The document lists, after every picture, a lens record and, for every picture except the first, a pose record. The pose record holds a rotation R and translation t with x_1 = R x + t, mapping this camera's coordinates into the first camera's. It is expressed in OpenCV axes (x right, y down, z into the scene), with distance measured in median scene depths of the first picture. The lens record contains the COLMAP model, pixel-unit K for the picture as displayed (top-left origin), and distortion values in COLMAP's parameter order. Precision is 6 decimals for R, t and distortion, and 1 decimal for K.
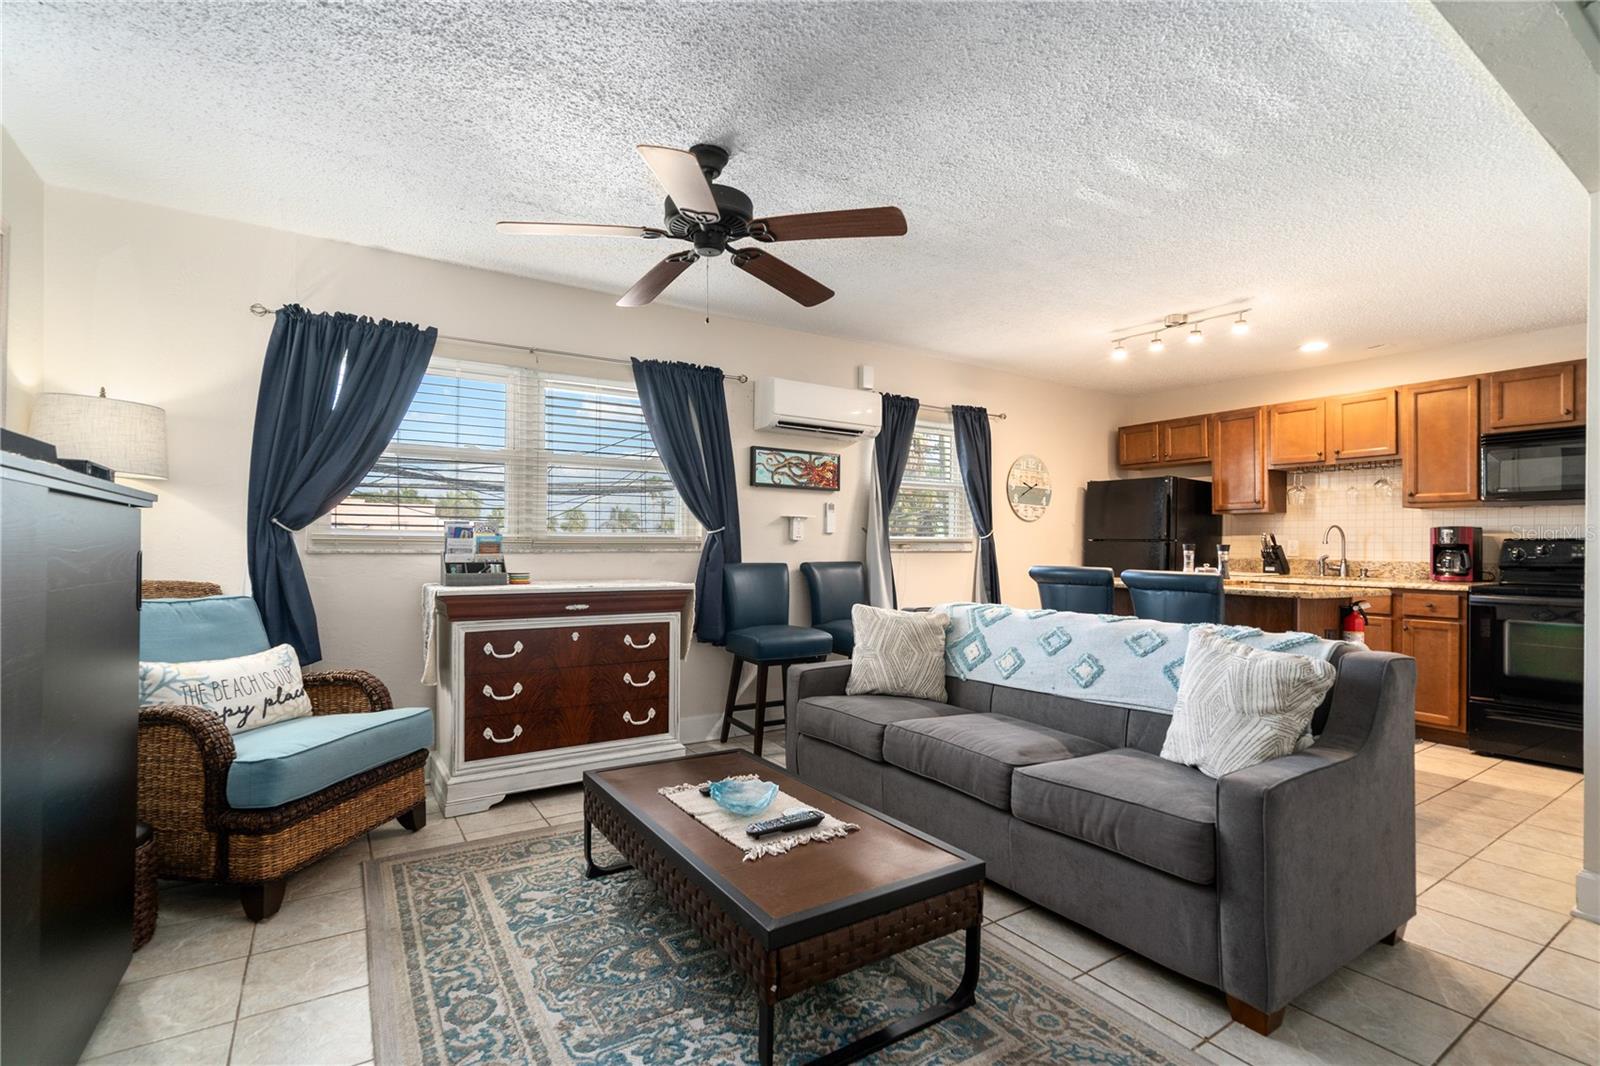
lens RADIAL K [[727.6, 0, 791.7], [0, 727.6, 540.7], [0, 0, 1]] dist [-0.002449, 0.001016]
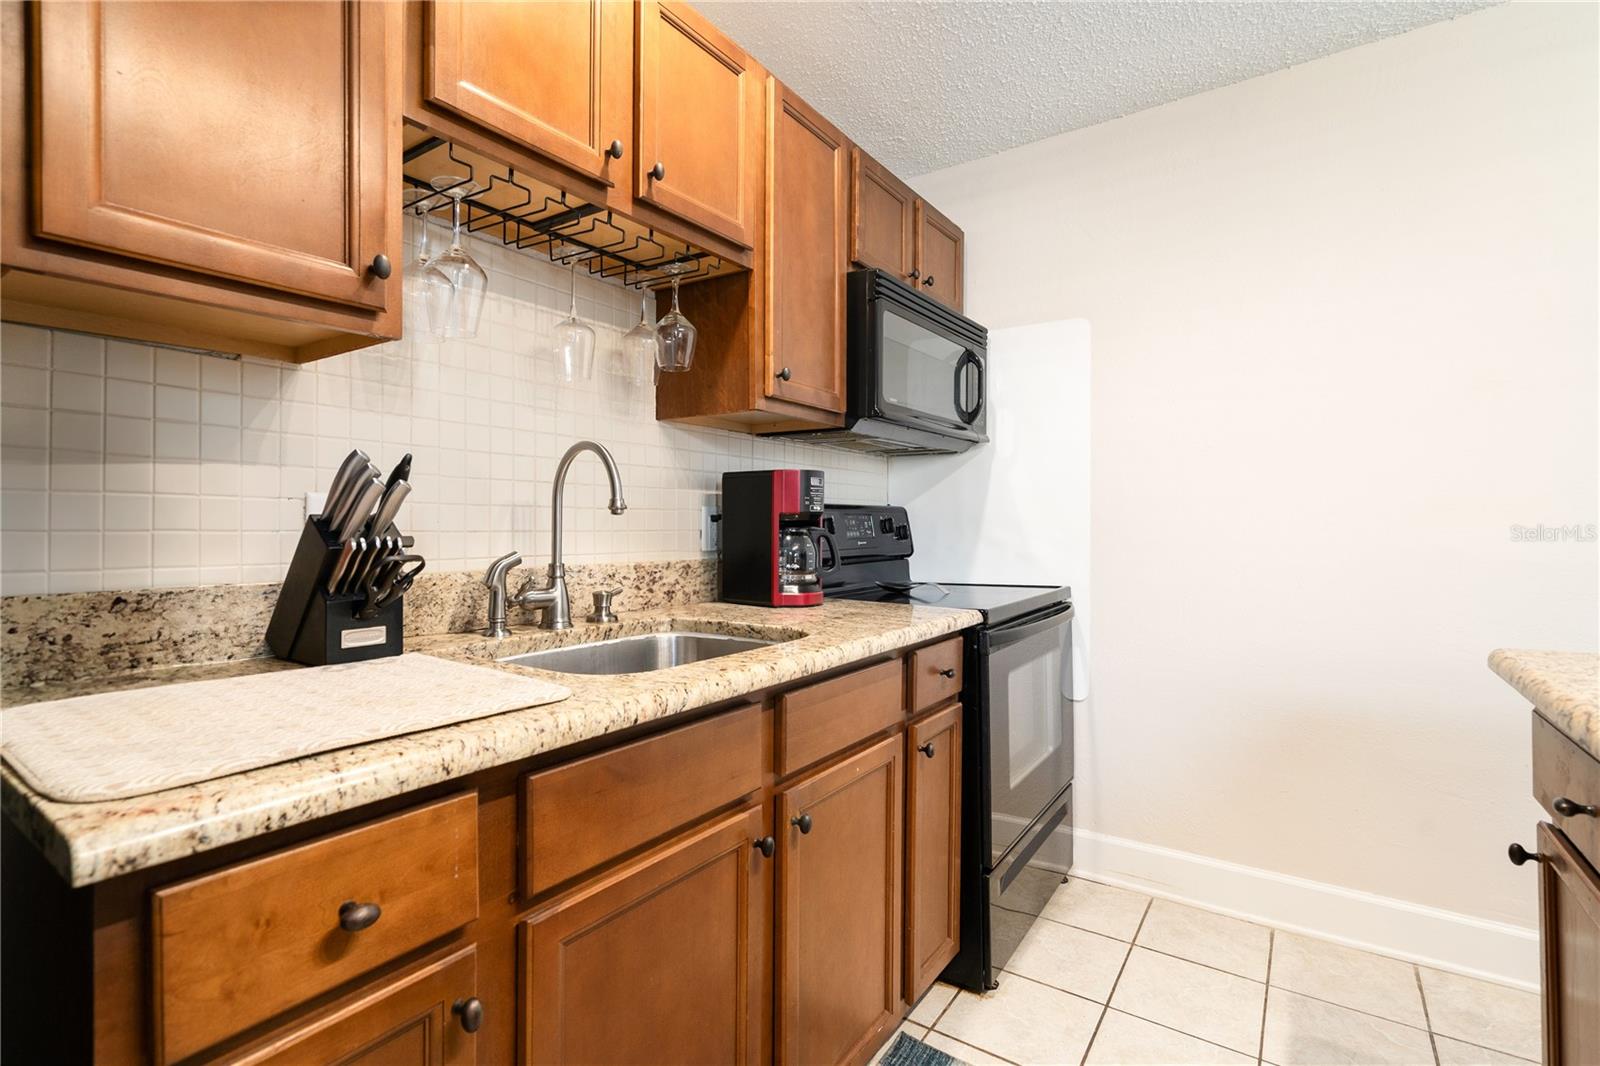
lens RADIAL K [[742.8, 0, 792.3], [0, 742.8, 530.0], [0, 0, 1]] dist [0.011742, 0.000646]
pose [[-0.376906, -0.012139, 0.926172, 0.554618], [-0.005325, 0.999926, 0.010939, 0.009833], [-0.926236, -0.000809, -0.376943, 1.245521]]
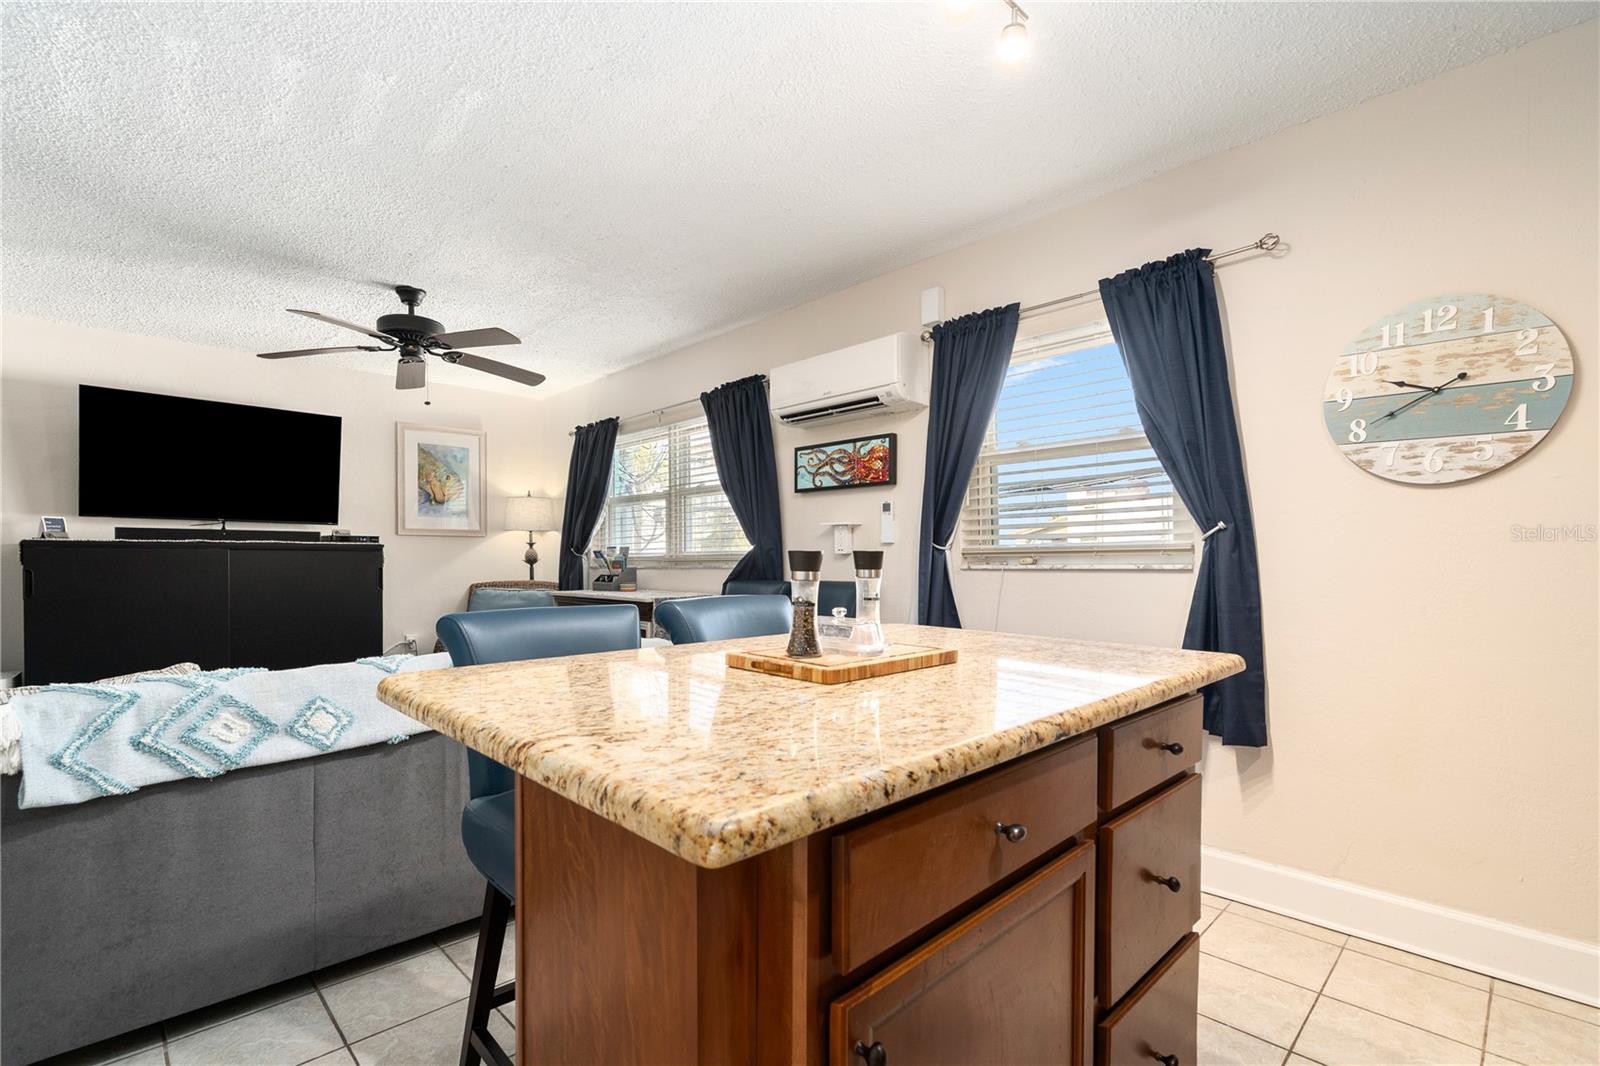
lens RADIAL K [[735.2, 0, 782.8], [0, 735.2, 561.0], [0, 0, 1]] dist [0.001958, 0.000388]
pose [[0.181469, -0.006075, -0.983378, 0.859560], [0.012735, 0.999912, -0.003827, 0.009866], [0.983314, -0.011829, 0.181530, 0.865181]]
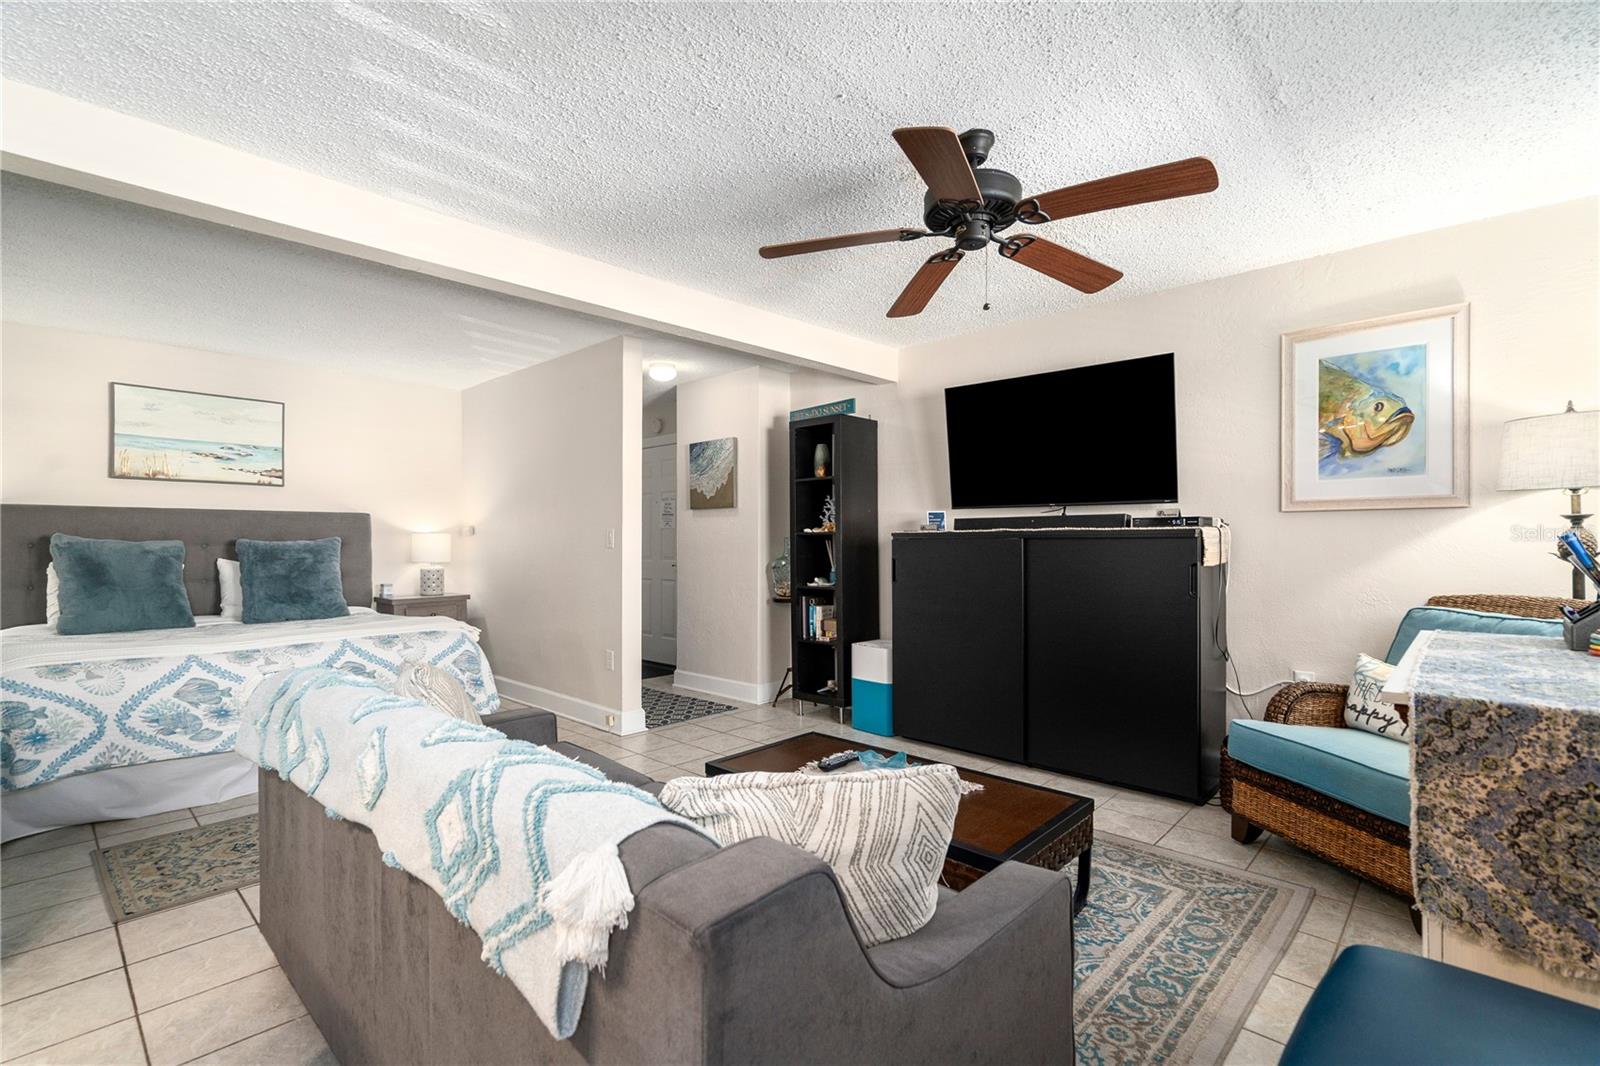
lens RADIAL K [[729.1, 0, 790.2], [0, 729.1, 548.8], [0, 0, 1]] dist [-0.003059, -0.000279]
pose [[-0.972366, -0.000605, -0.233462, 0.195012], [0.000321, 0.999992, -0.003927, -0.004832], [0.233463, -0.003894, -0.972358, 1.100580]]
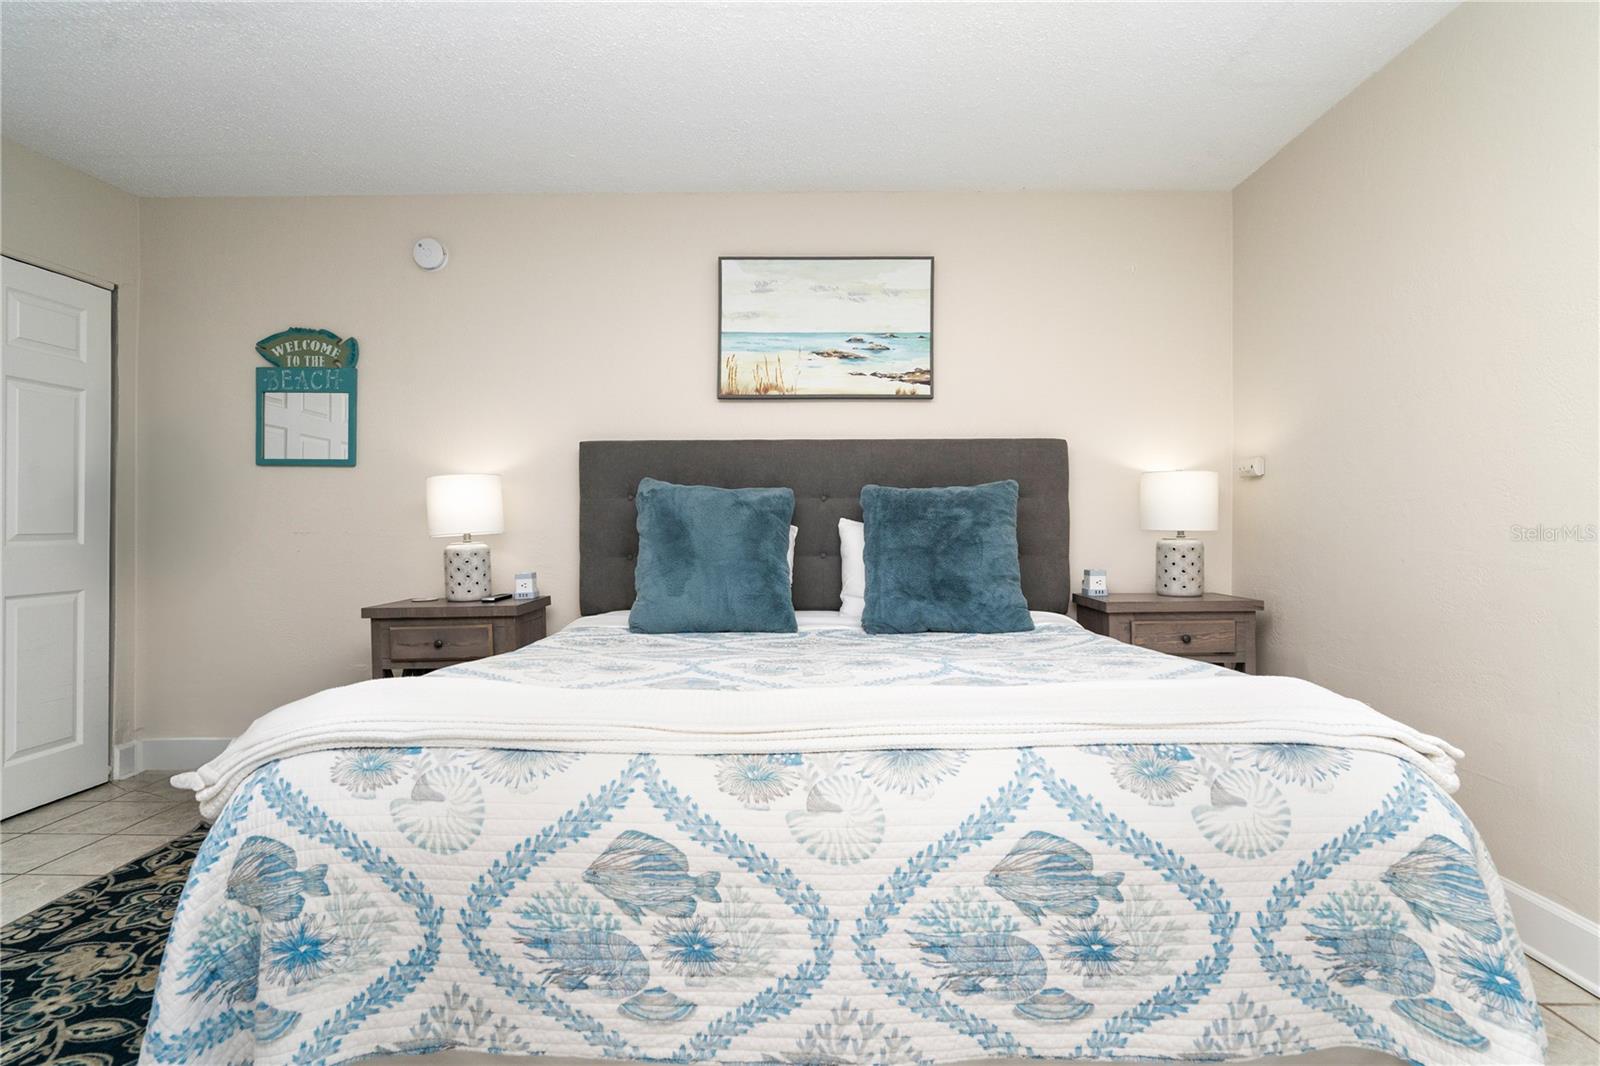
lens RADIAL K [[772.5, 0, 799.6], [0, 772.5, 524.1], [0, 0, 1]] dist [0.001162, 0.000505]
pose [[-0.828591, 0.001335, 0.559854, 0.424207], [-0.007105, 0.999892, -0.012899, 0.021828], [-0.559810, -0.014666, -0.828491, 0.399183]]
